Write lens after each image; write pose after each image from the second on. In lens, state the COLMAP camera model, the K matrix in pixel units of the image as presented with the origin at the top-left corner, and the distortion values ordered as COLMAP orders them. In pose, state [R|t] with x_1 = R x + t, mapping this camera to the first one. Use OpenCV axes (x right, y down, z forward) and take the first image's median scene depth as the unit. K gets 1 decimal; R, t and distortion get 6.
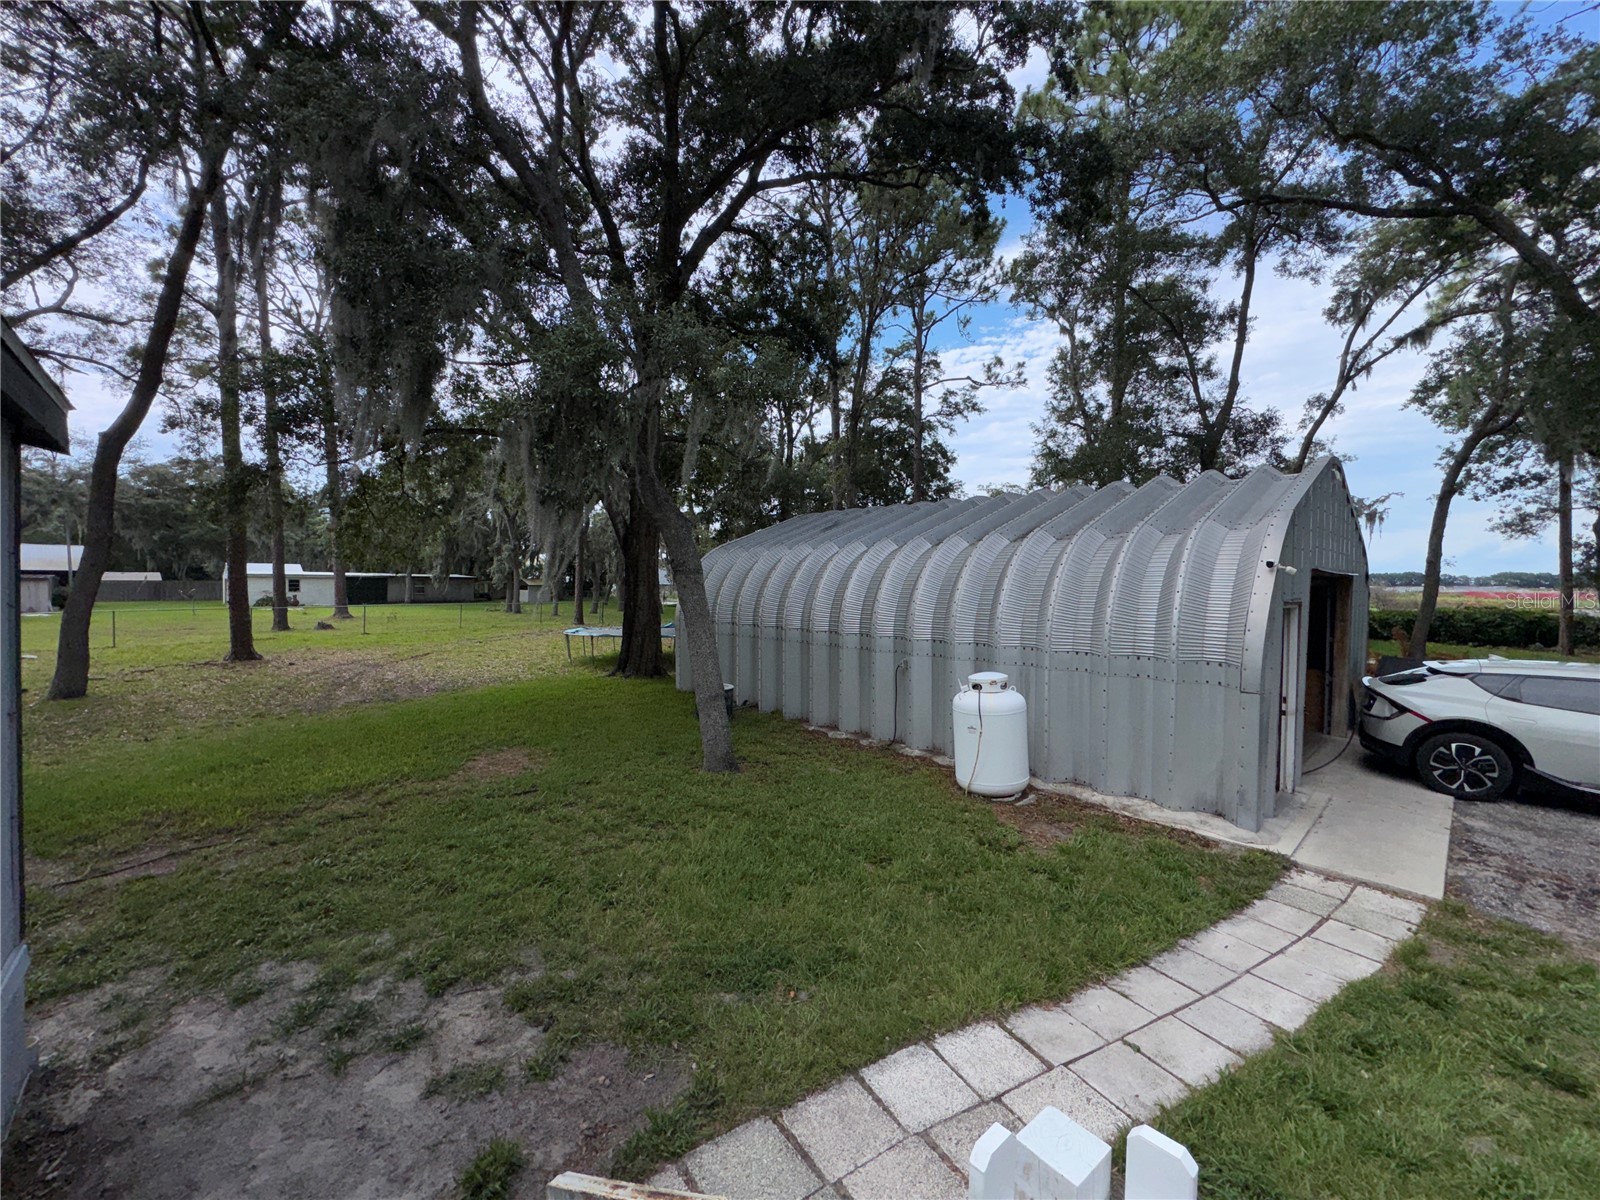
lens RADIAL K [[638.1, 0, 798.6], [0, 638.1, 599.9], [0, 0, 1]] dist [-0.003055, 0.000131]
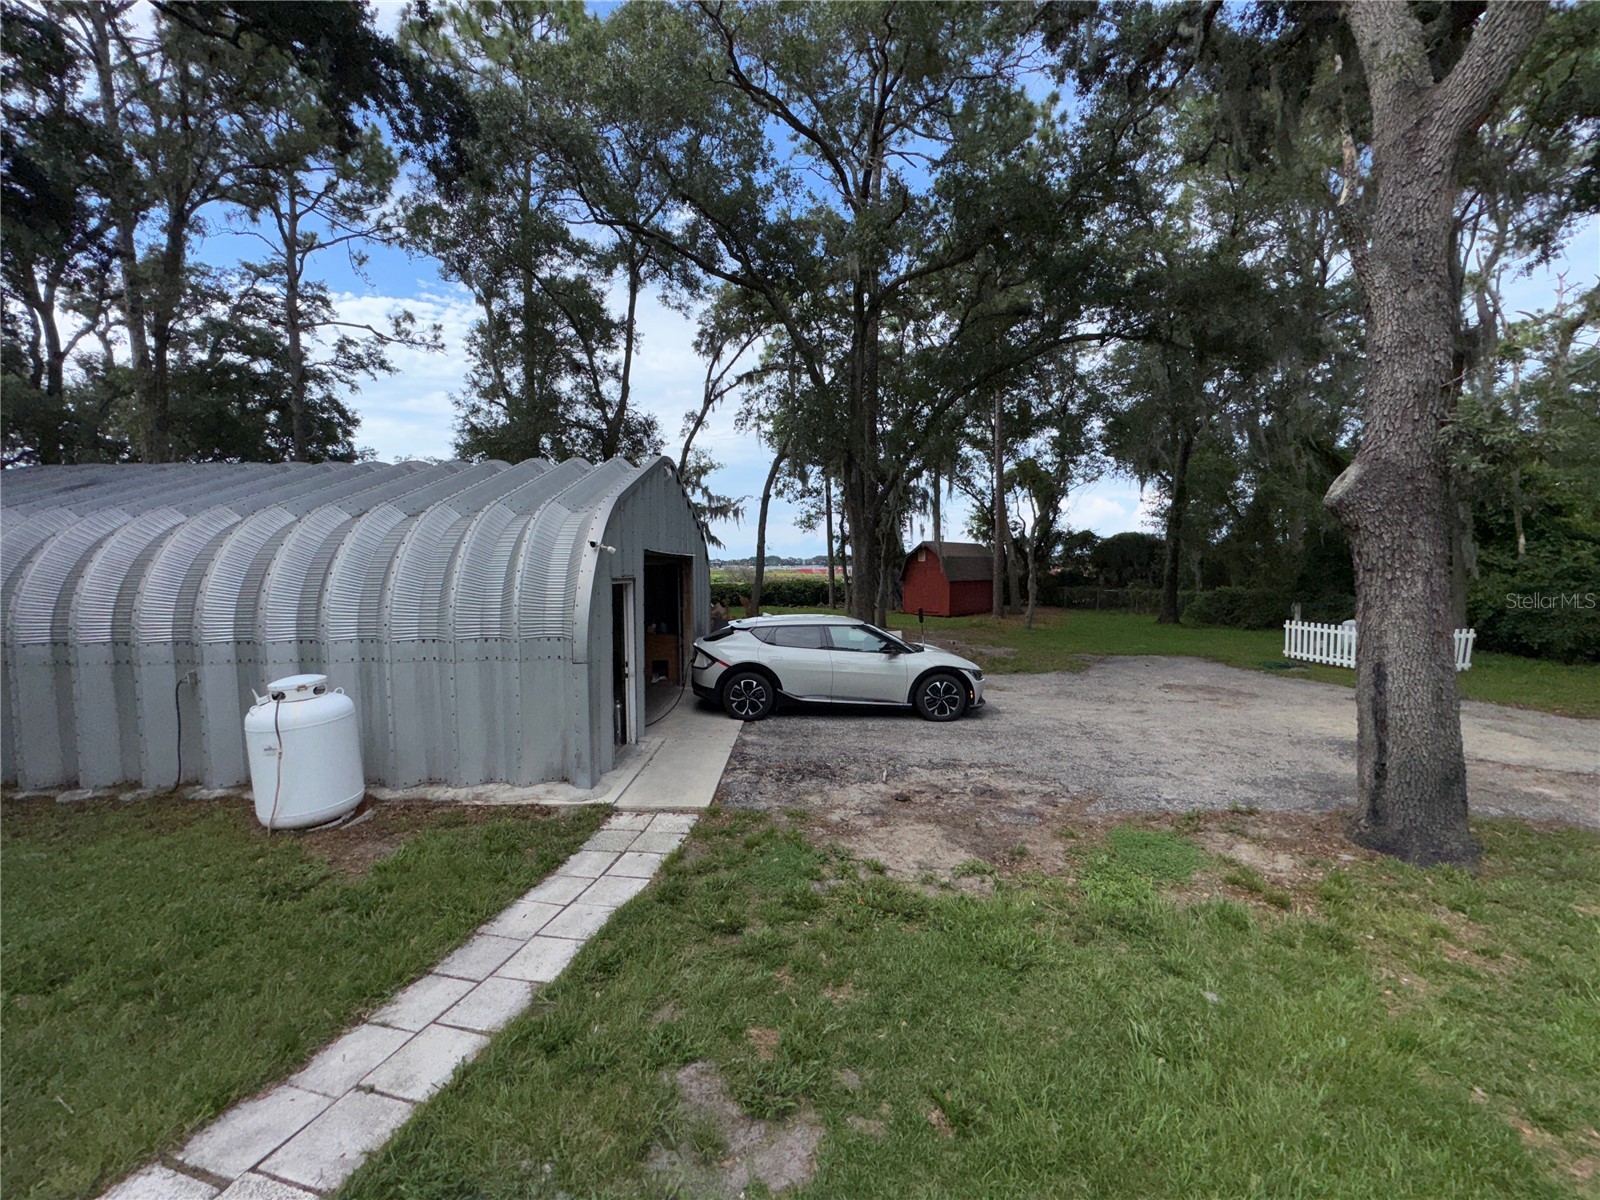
lens RADIAL K [[638.1, 0, 798.6], [0, 638.1, 599.9], [0, 0, 1]] dist [-0.003055, 0.000131]
pose [[0.693274, -0.051763, 0.718813, 0.123914], [0.034369, 0.998657, 0.038767, 0.006214], [-0.719854, -0.002171, 0.694122, -0.011962]]
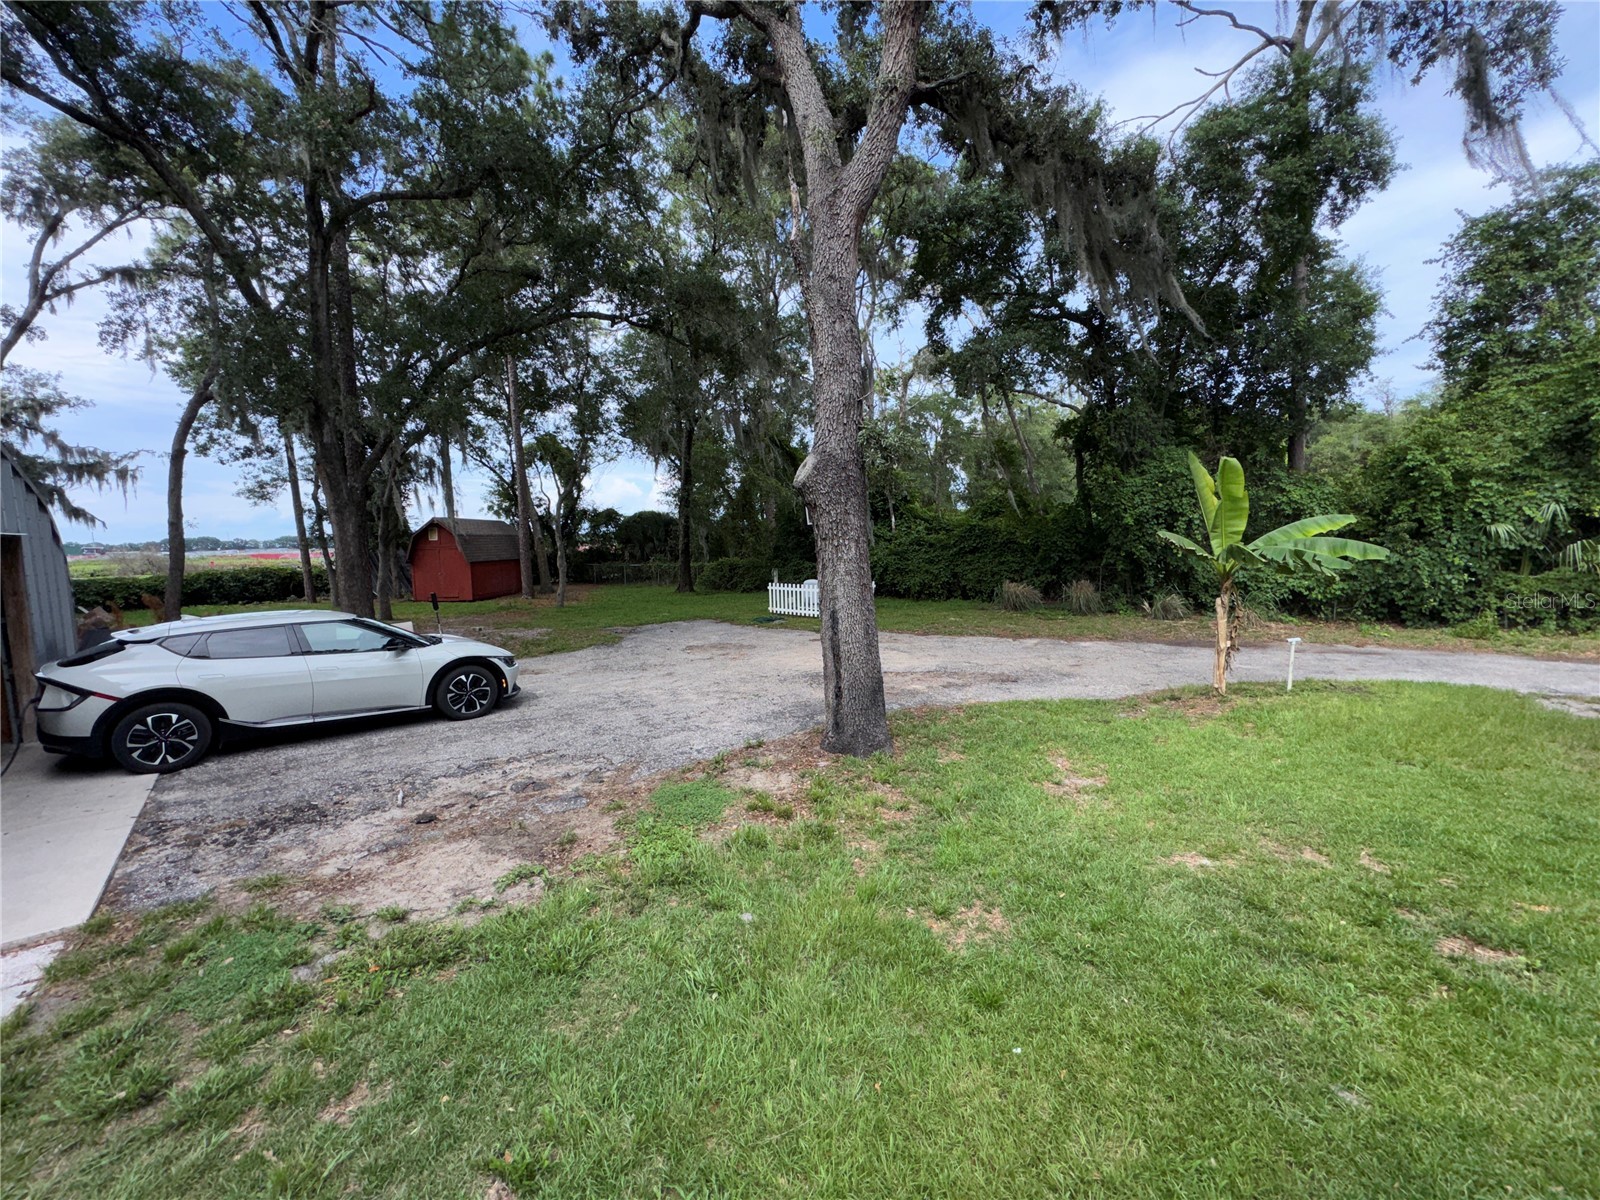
lens RADIAL K [[638.1, 0, 798.6], [0, 638.1, 599.9], [0, 0, 1]] dist [-0.003055, 0.000131]
pose [[0.058569, -0.108425, 0.992378, 0.153250], [0.054098, 0.992968, 0.105297, 0.009954], [-0.996816, 0.047519, 0.064022, 0.001330]]
